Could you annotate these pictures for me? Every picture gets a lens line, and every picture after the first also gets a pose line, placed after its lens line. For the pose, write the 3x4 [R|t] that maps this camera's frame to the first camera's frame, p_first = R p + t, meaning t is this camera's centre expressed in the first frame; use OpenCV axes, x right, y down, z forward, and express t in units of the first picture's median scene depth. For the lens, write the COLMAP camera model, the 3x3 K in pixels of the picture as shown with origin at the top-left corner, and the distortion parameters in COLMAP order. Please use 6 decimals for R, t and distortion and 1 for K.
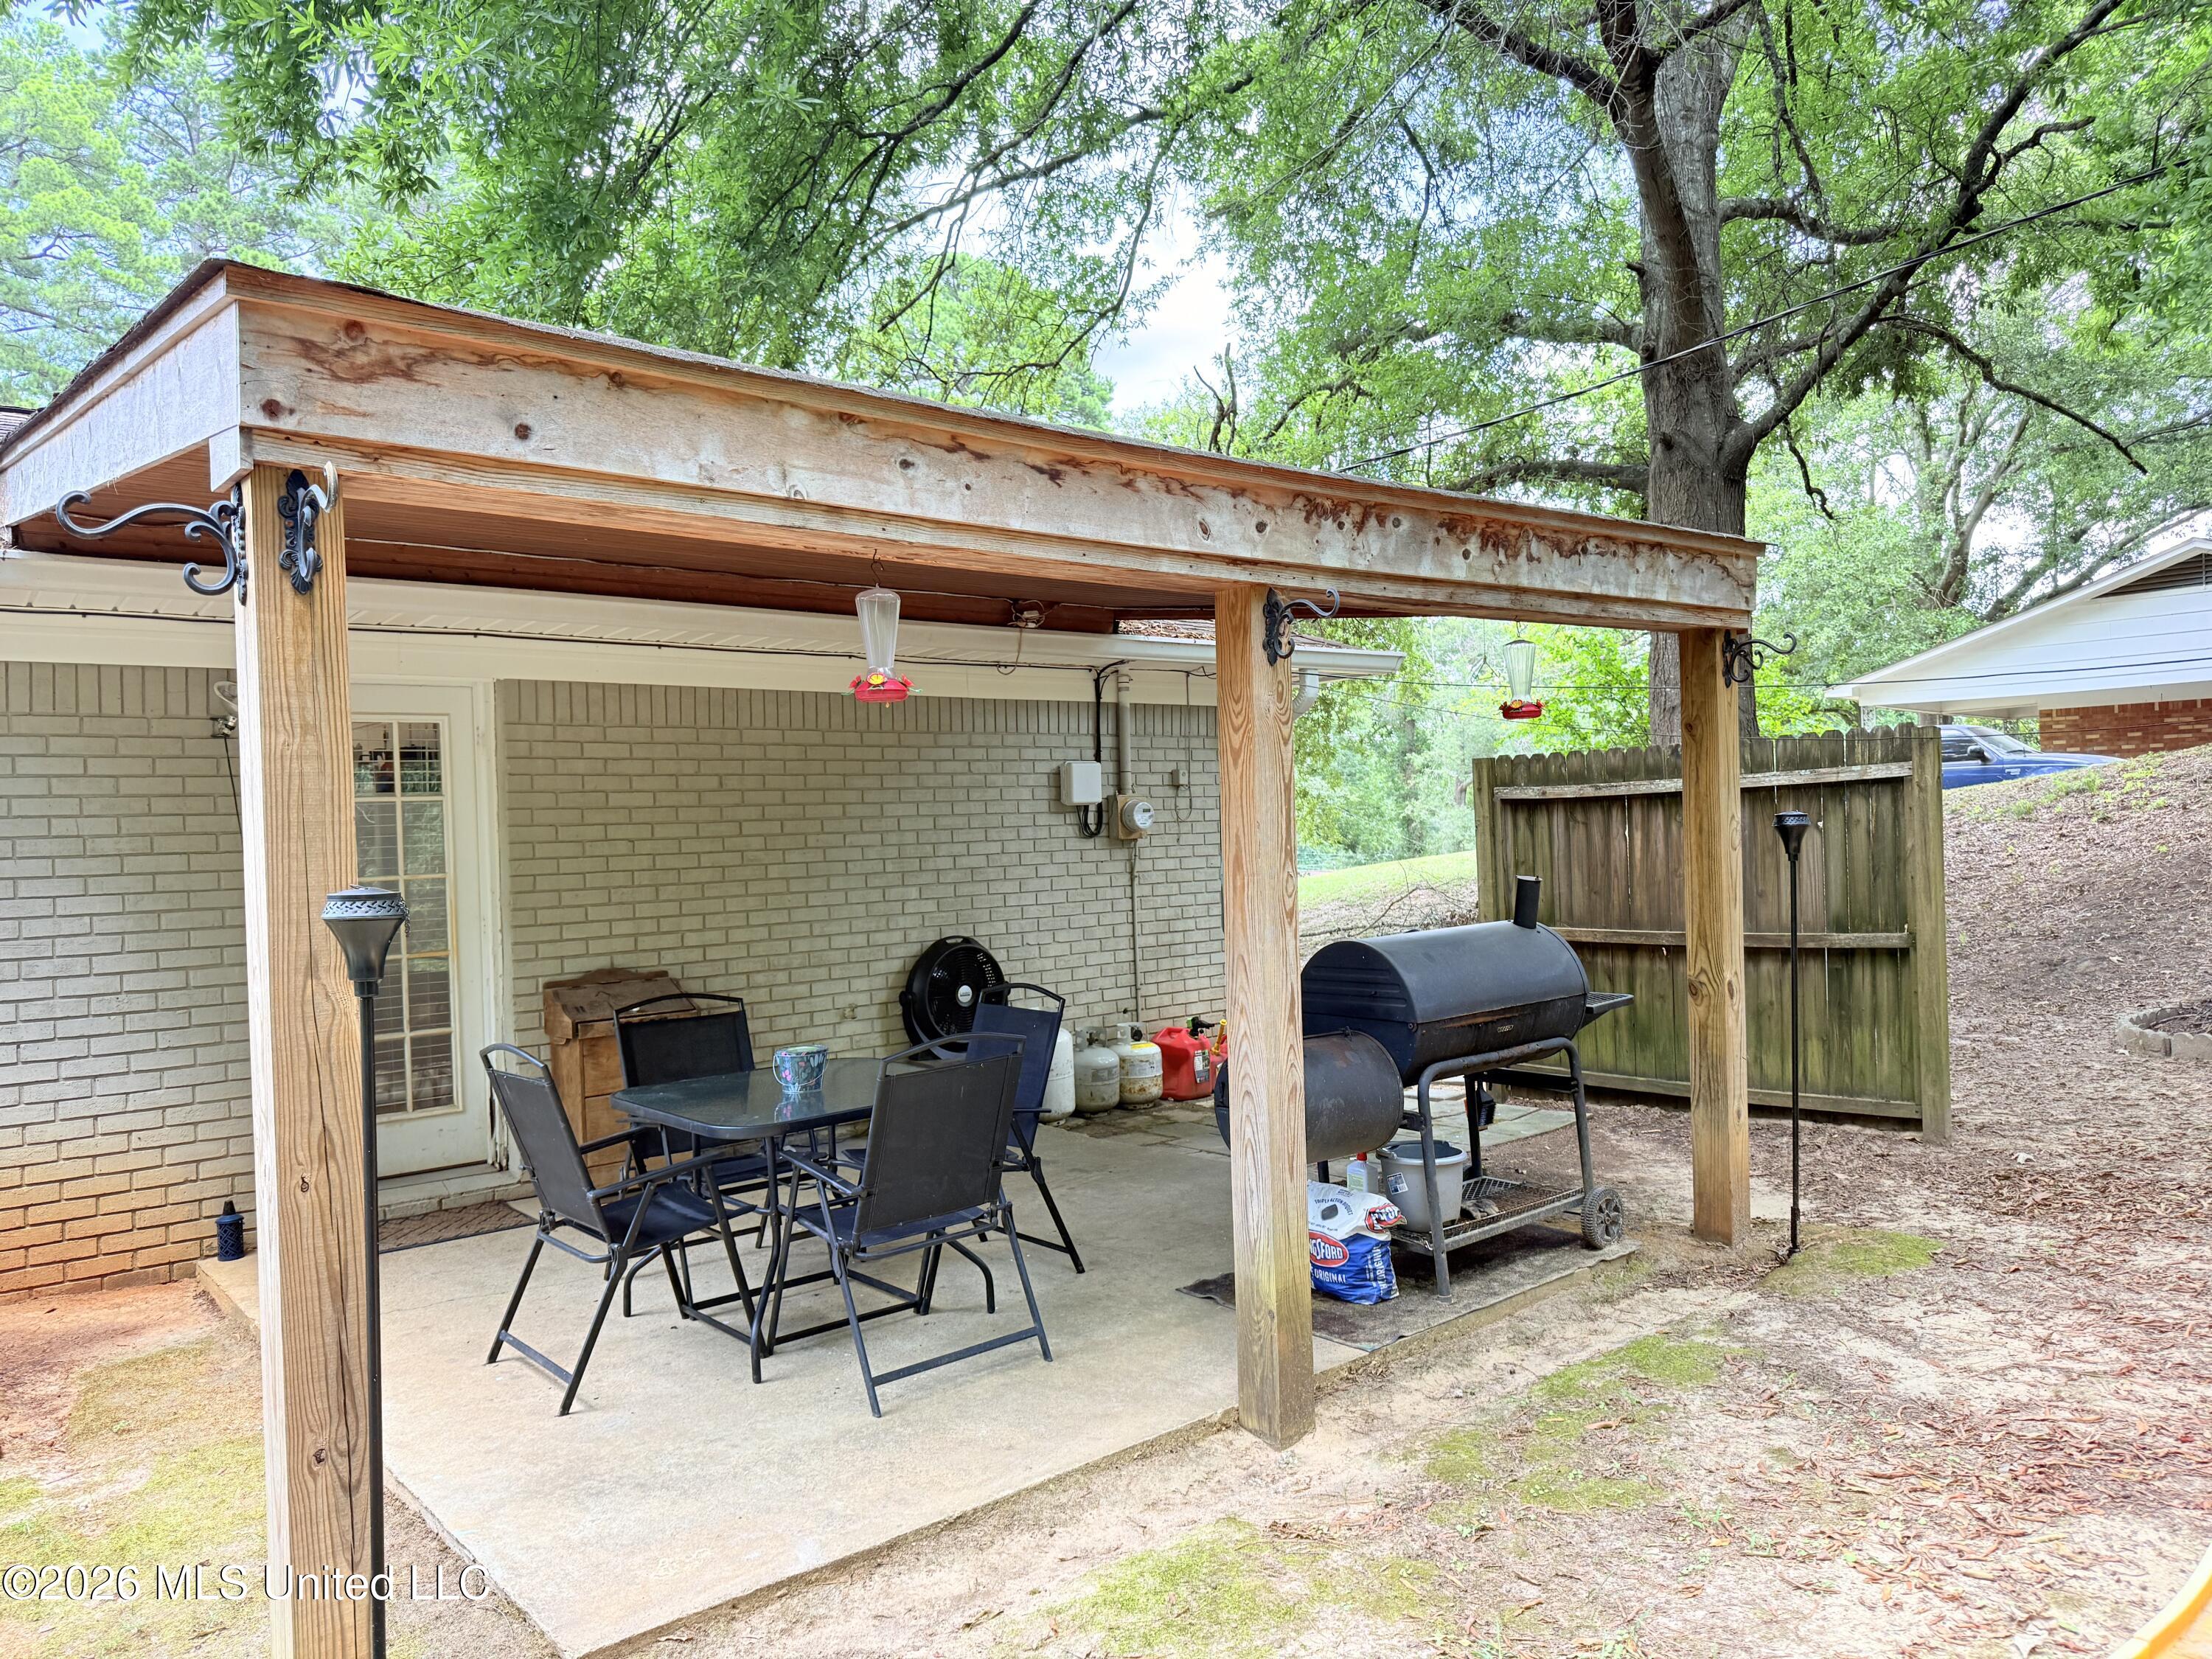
lens RADIAL K [[1530.1, 0, 1094.5], [0, 1530.1, 829.8], [0, 0, 1]] dist [0.107179, -0.165042]
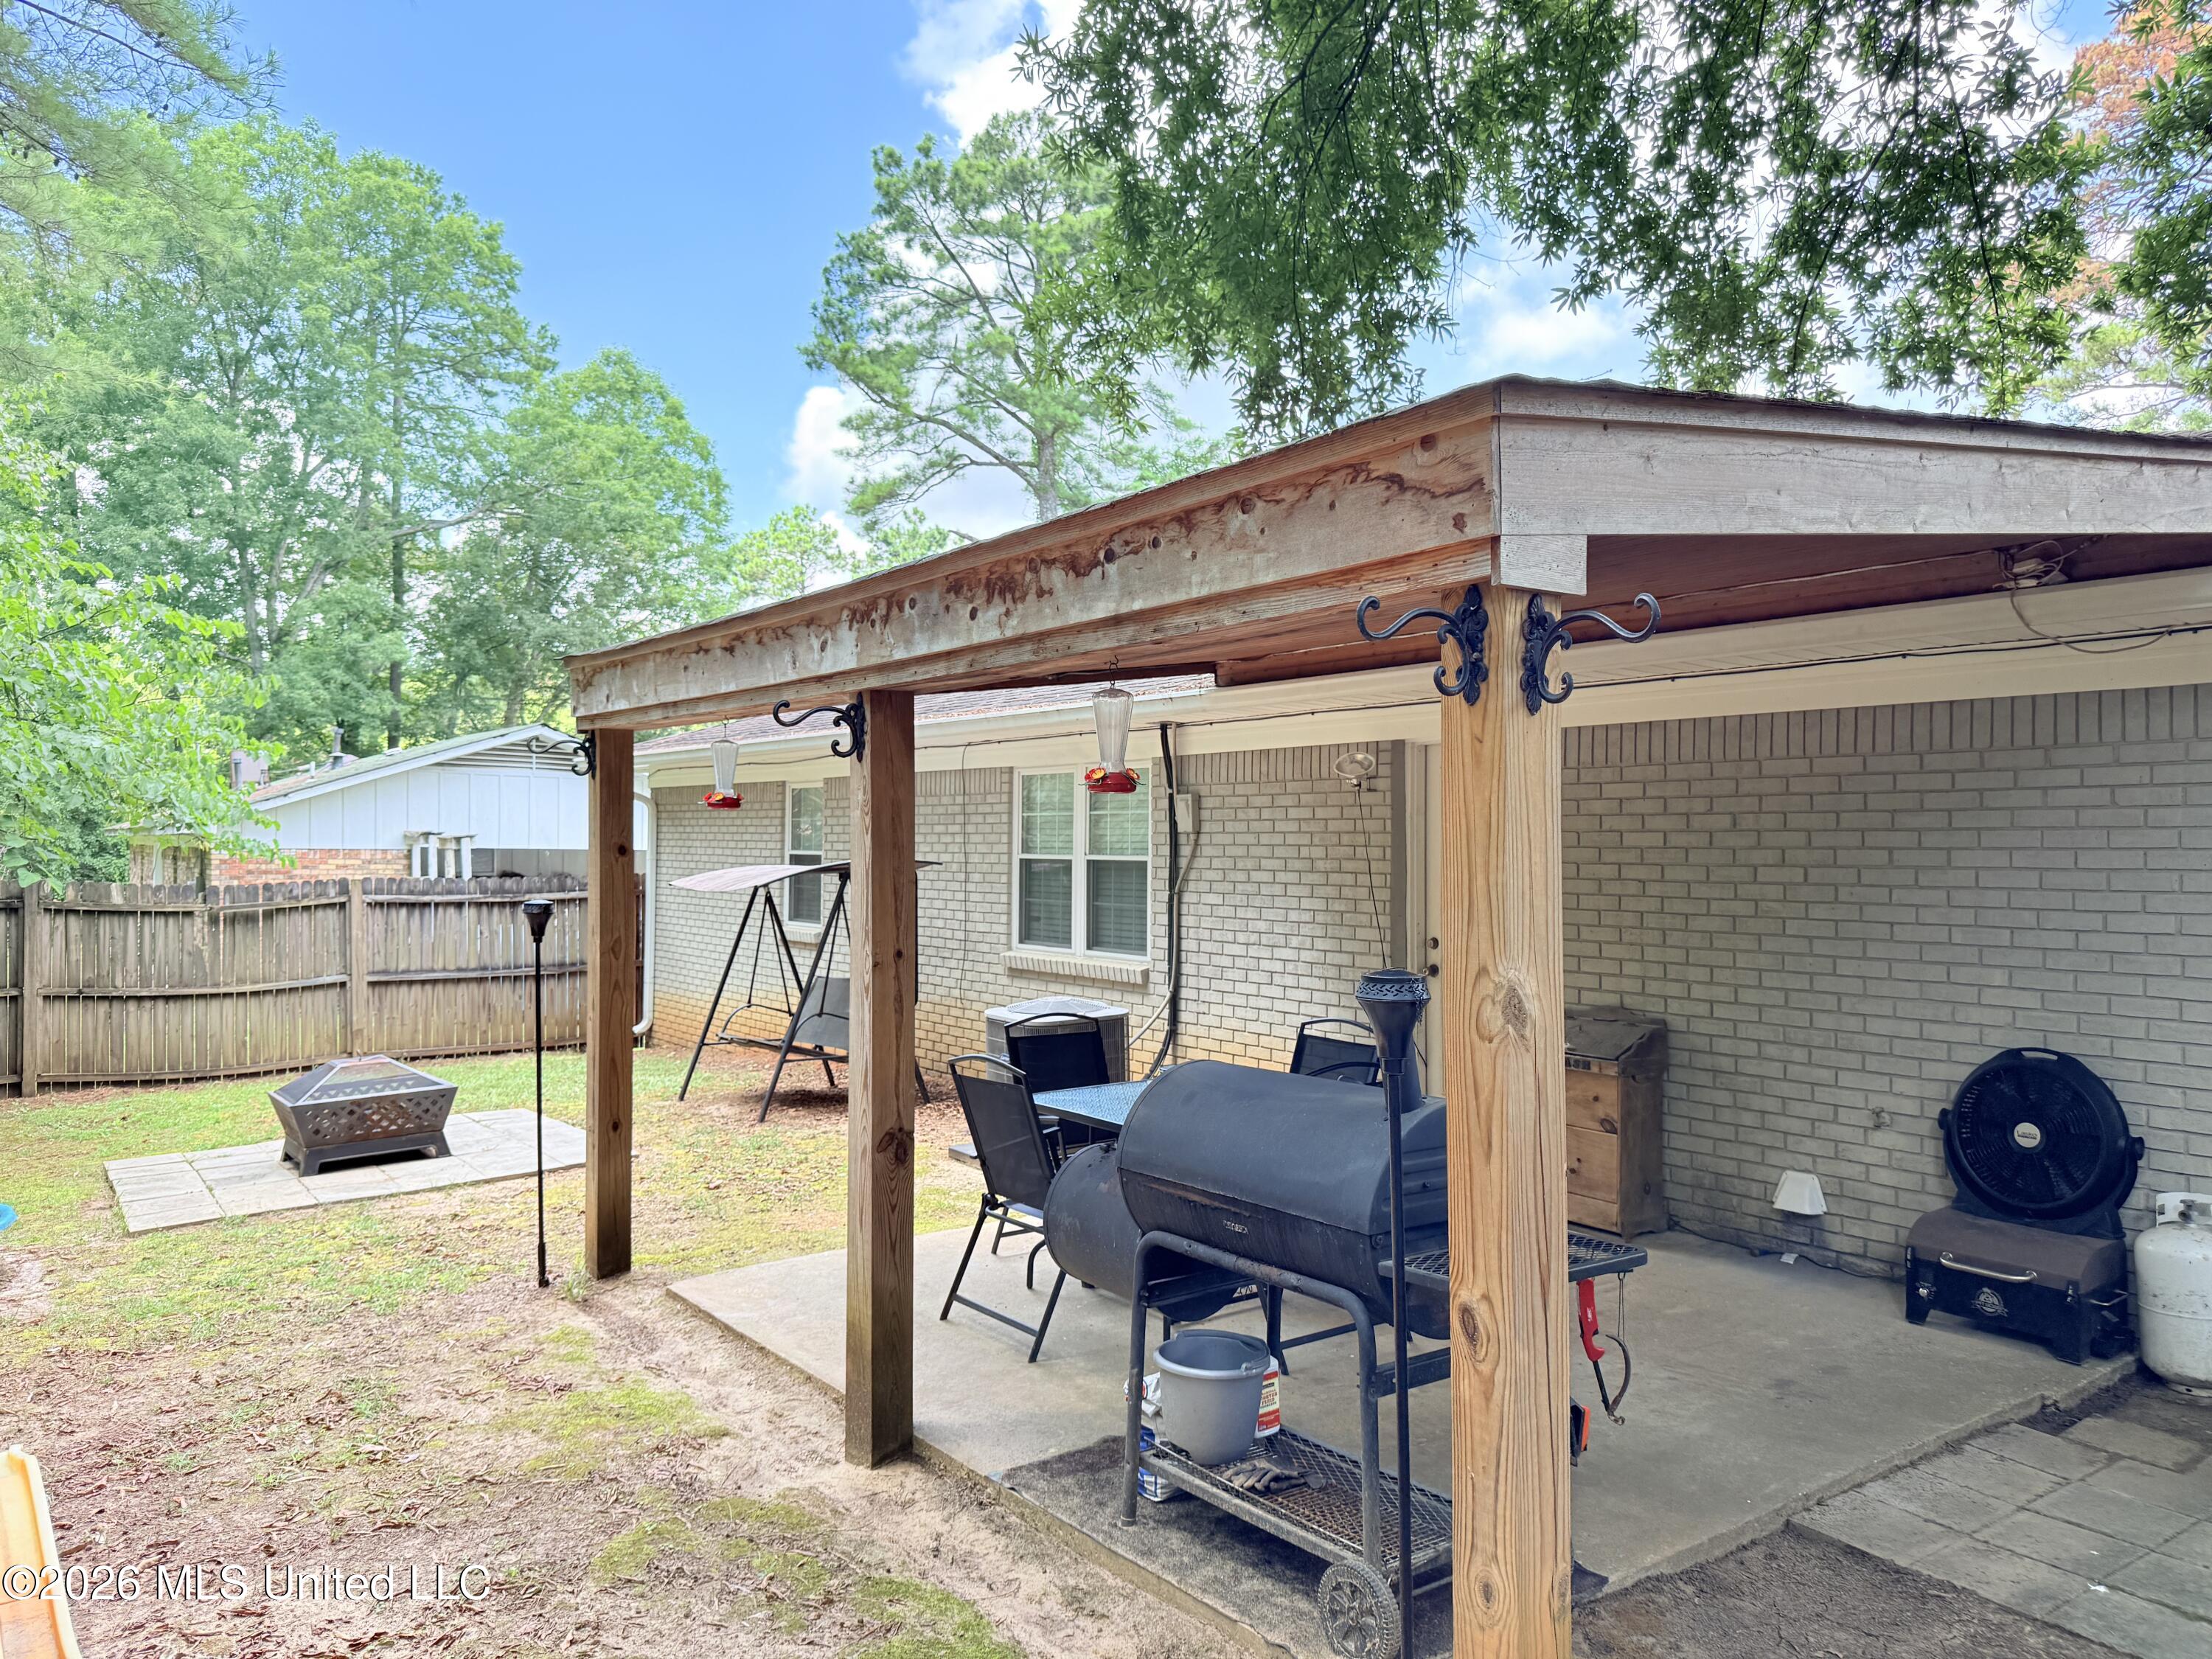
lens RADIAL K [[1534.3, 0, 1115.2], [0, 1534.3, 855.8], [0, 0, 1]] dist [0.110784, -0.162189]
pose [[-0.040701, 0.042890, -0.998250, 0.705848], [-0.001800, 0.999074, 0.042999, -0.051634], [0.999170, 0.003547, -0.040586, 0.713734]]
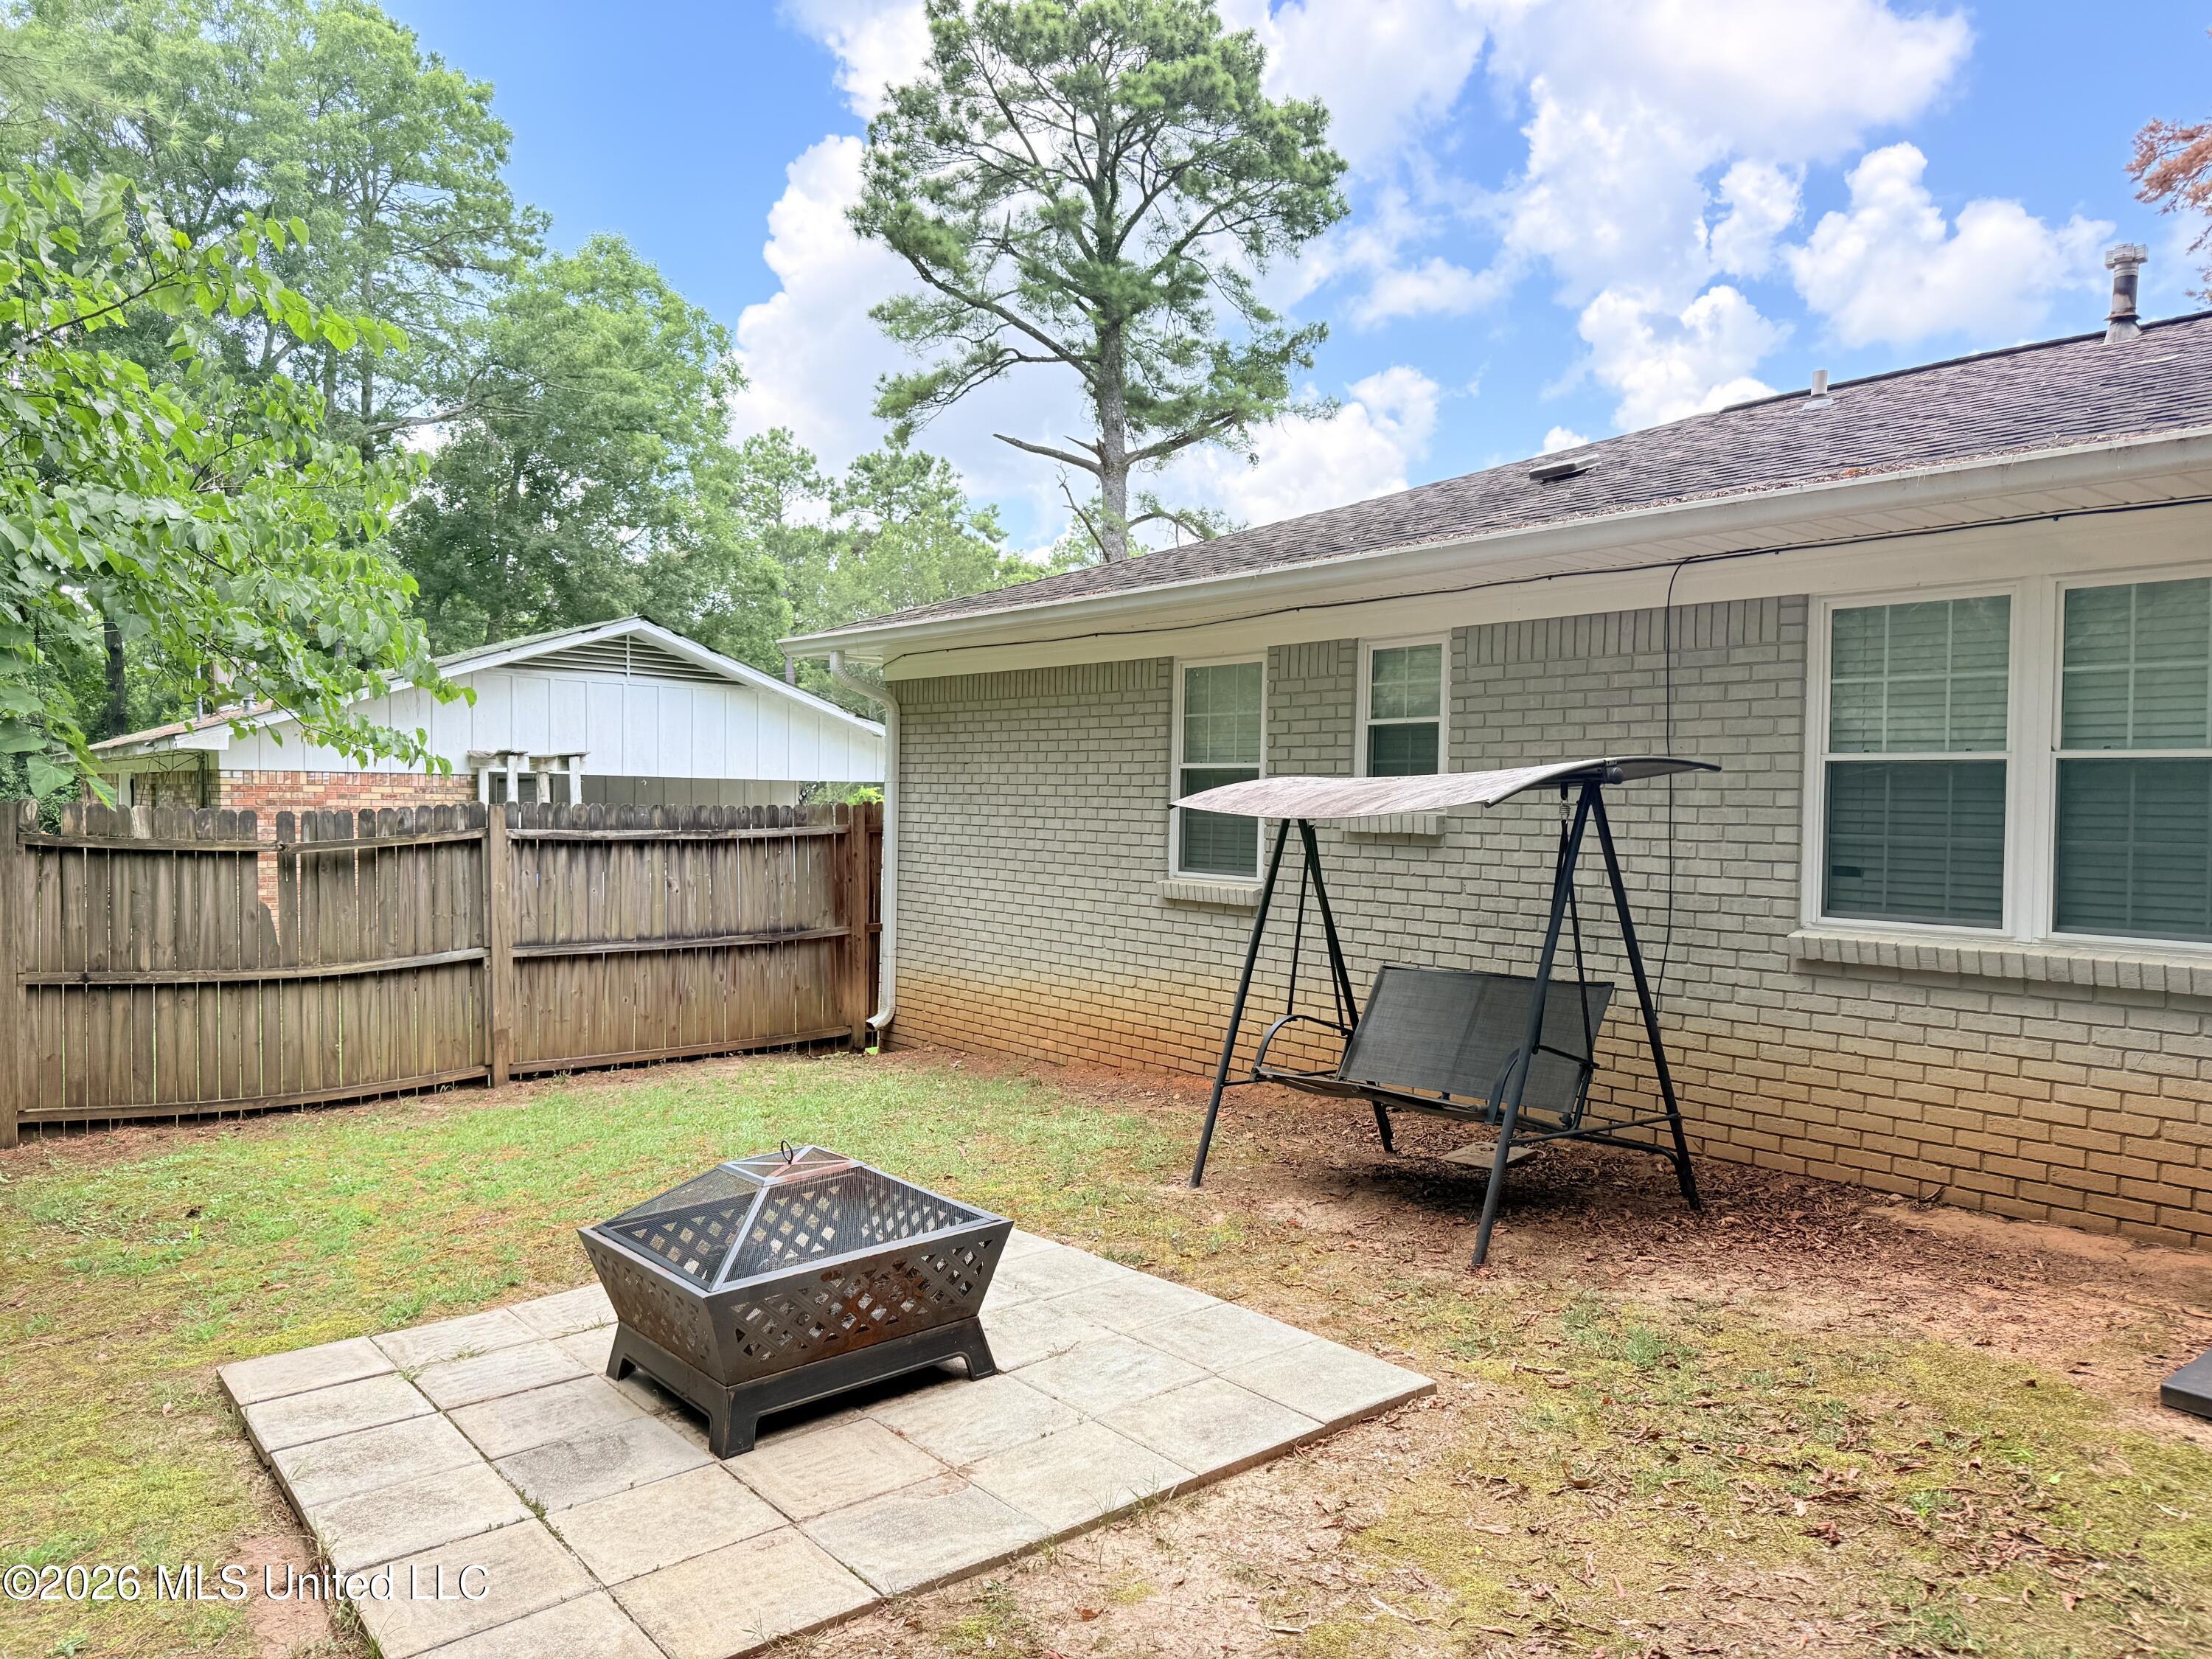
lens RADIAL K [[1530.1, 0, 1094.5], [0, 1530.1, 829.8], [0, 0, 1]] dist [0.107179, -0.165042]
pose [[-0.010177, 0.059211, -0.998194, 0.662655], [-0.008181, 0.998207, 0.059295, -0.047812], [0.999915, 0.008770, -0.009675, 0.677847]]
